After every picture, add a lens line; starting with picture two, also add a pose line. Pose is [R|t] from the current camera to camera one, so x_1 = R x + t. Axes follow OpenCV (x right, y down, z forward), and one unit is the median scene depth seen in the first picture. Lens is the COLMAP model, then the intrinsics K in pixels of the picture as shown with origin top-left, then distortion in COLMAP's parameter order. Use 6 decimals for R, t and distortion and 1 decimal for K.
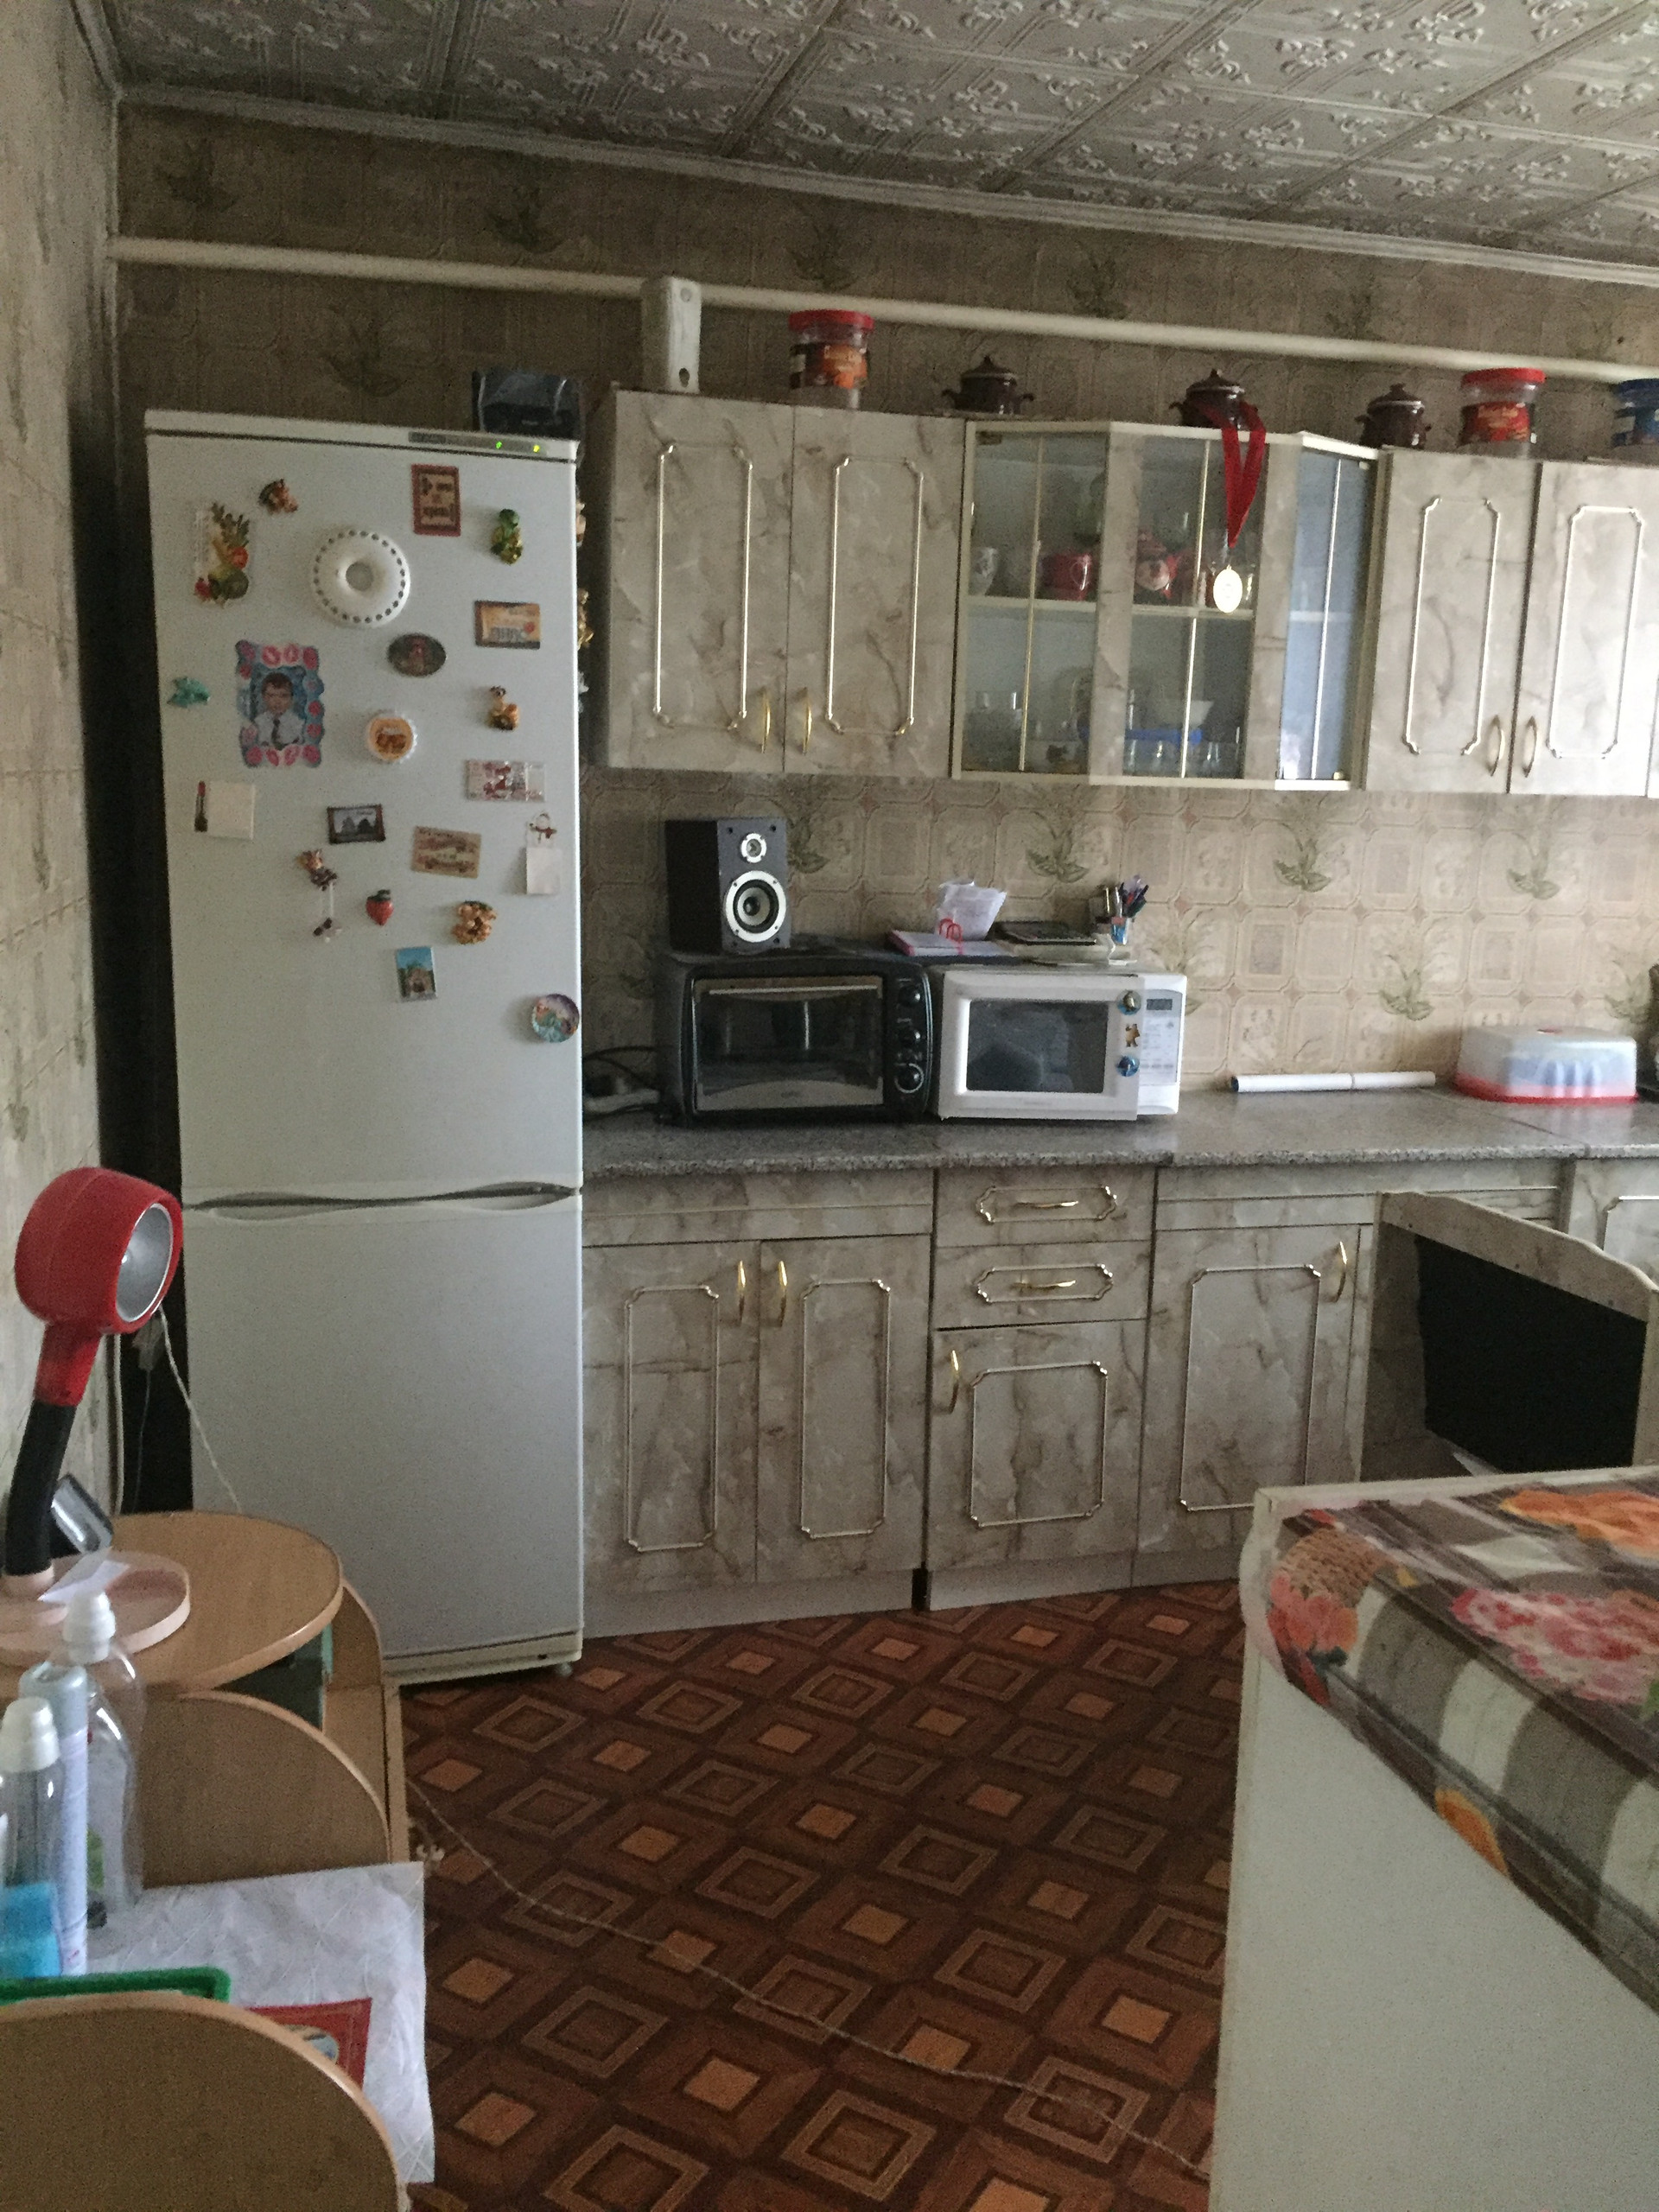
lens RADIAL K [[1876.9, 0, 843.8], [0, 1876.9, 1101.1], [0, 0, 1]] dist [0.080704, -0.104659]
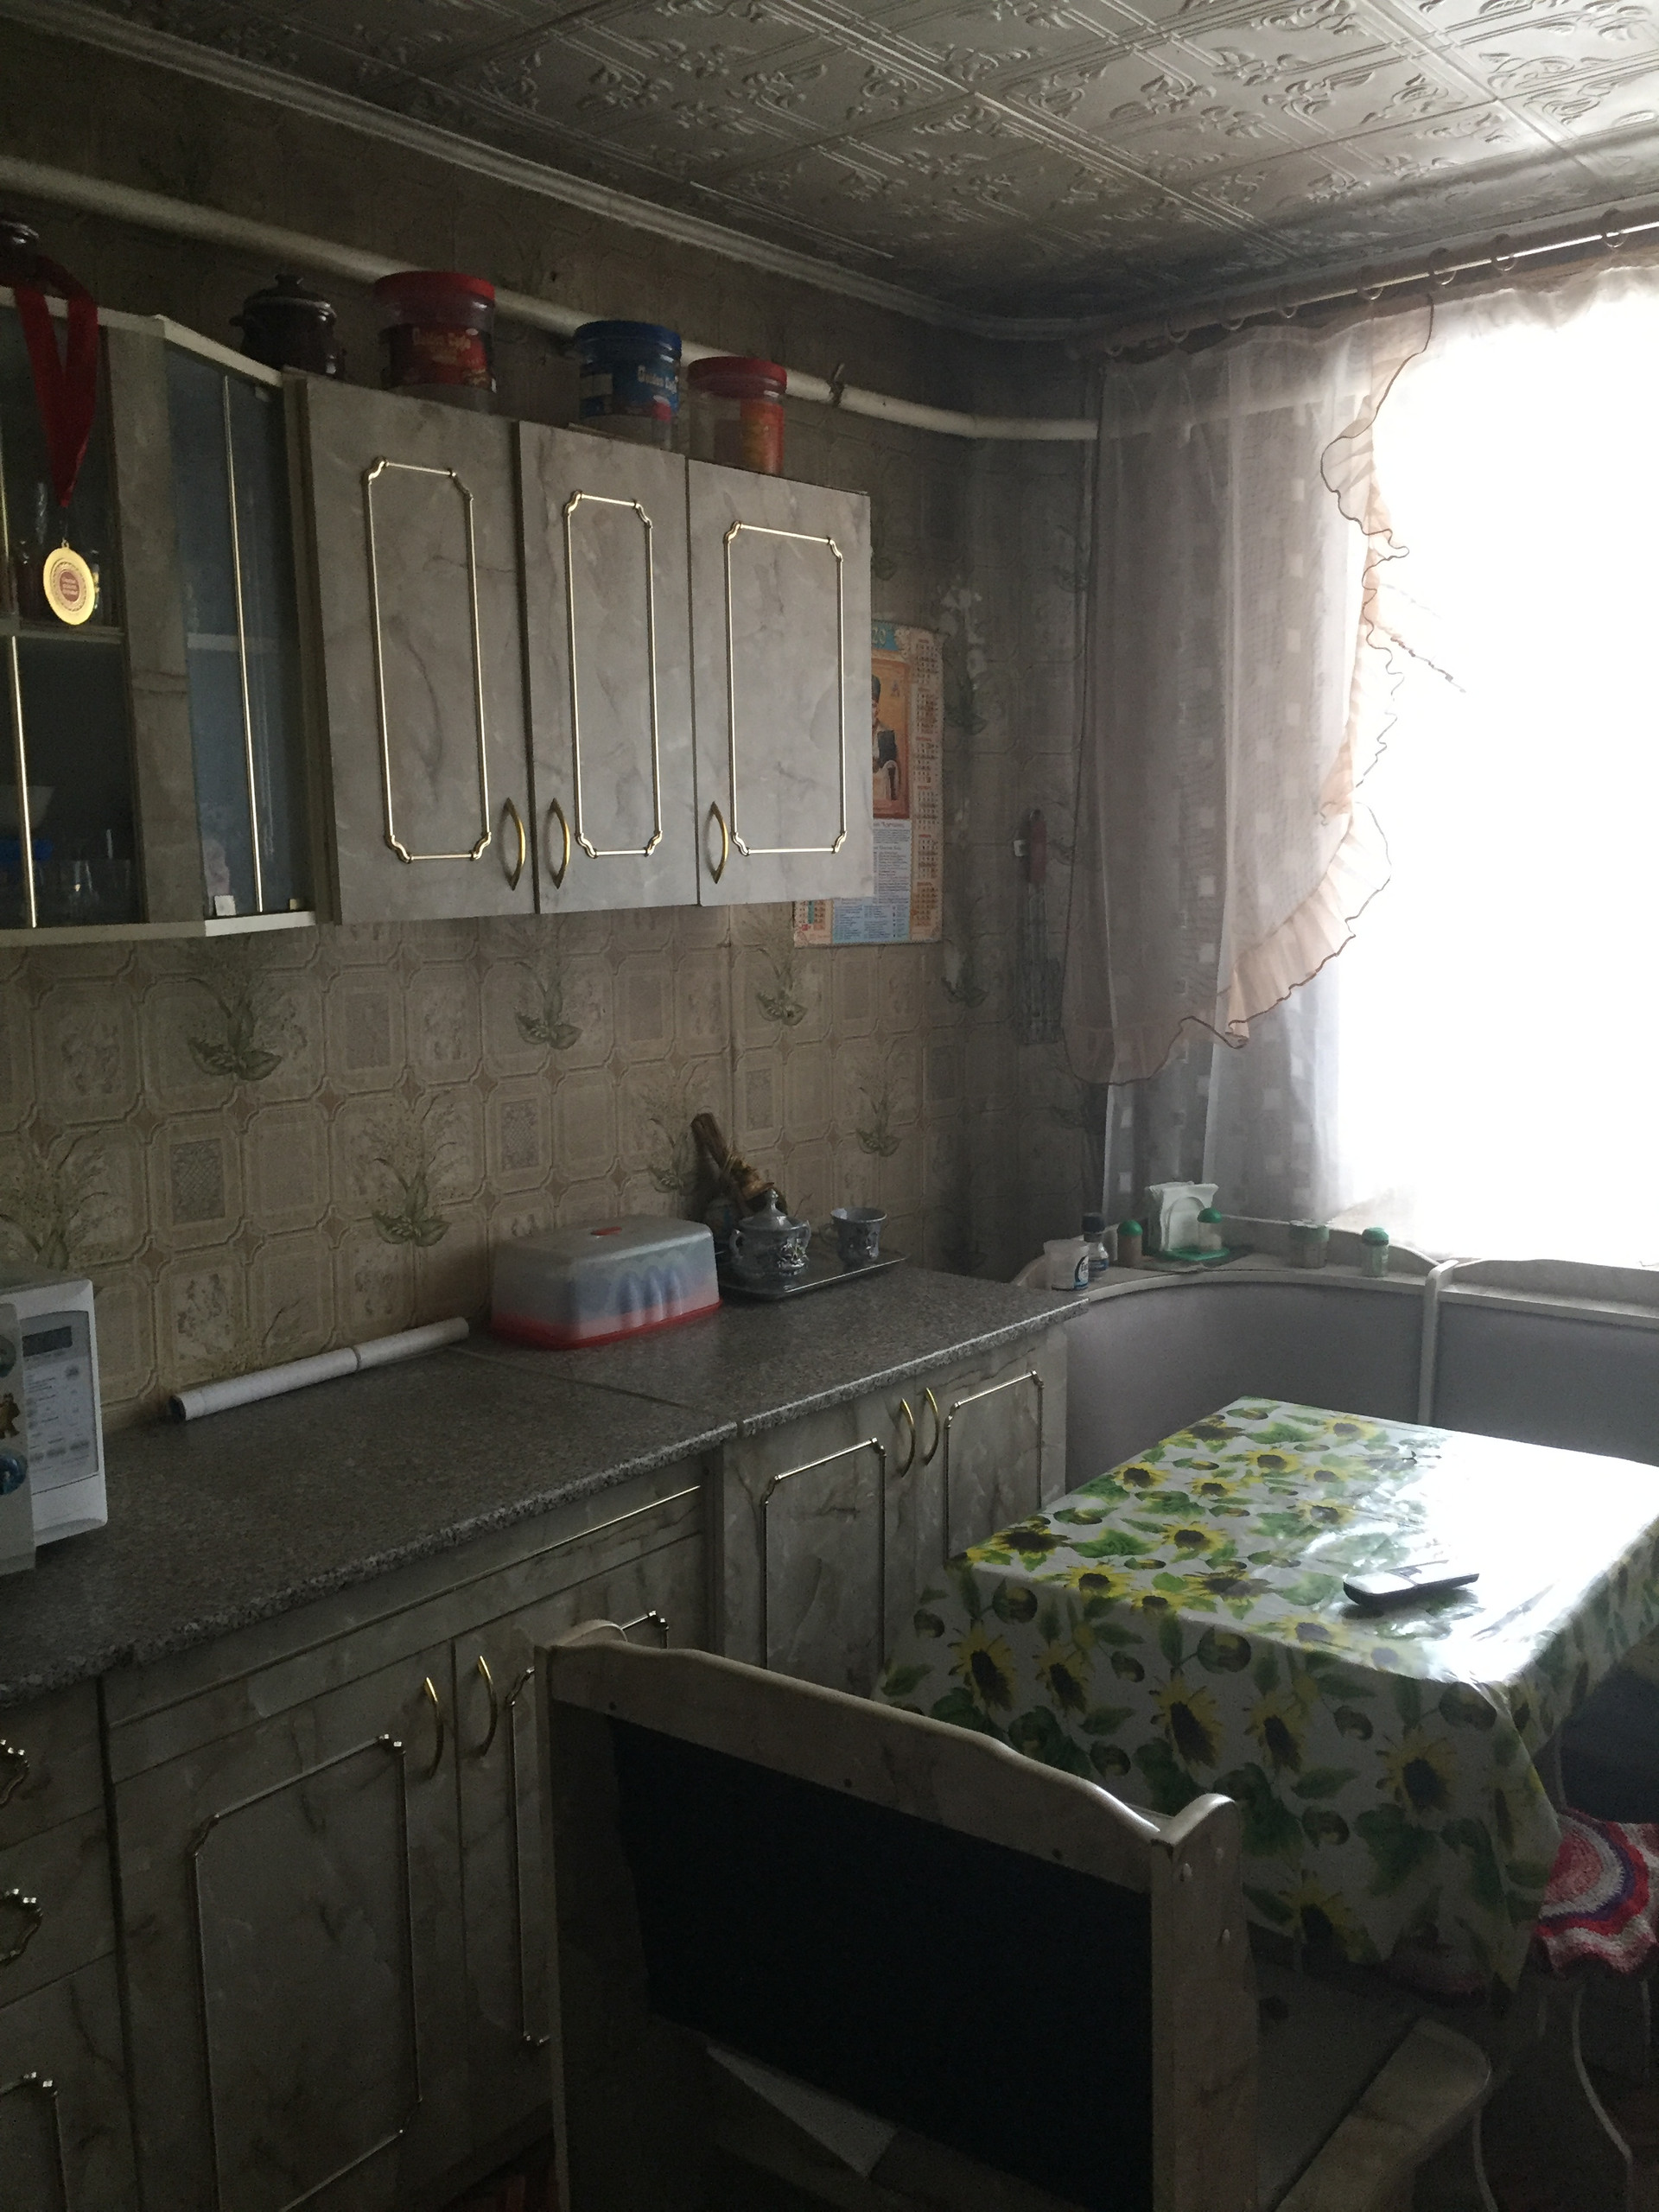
lens RADIAL K [[1876.9, 0, 825.0], [0, 1876.9, 1104.8], [0, 0, 1]] dist [0.080704, -0.104659]
pose [[0.810912, -0.126175, 0.571403, 0.044033], [0.145855, 0.989240, 0.011448, -0.089555], [-0.566699, 0.074059, 0.820590, 0.406251]]
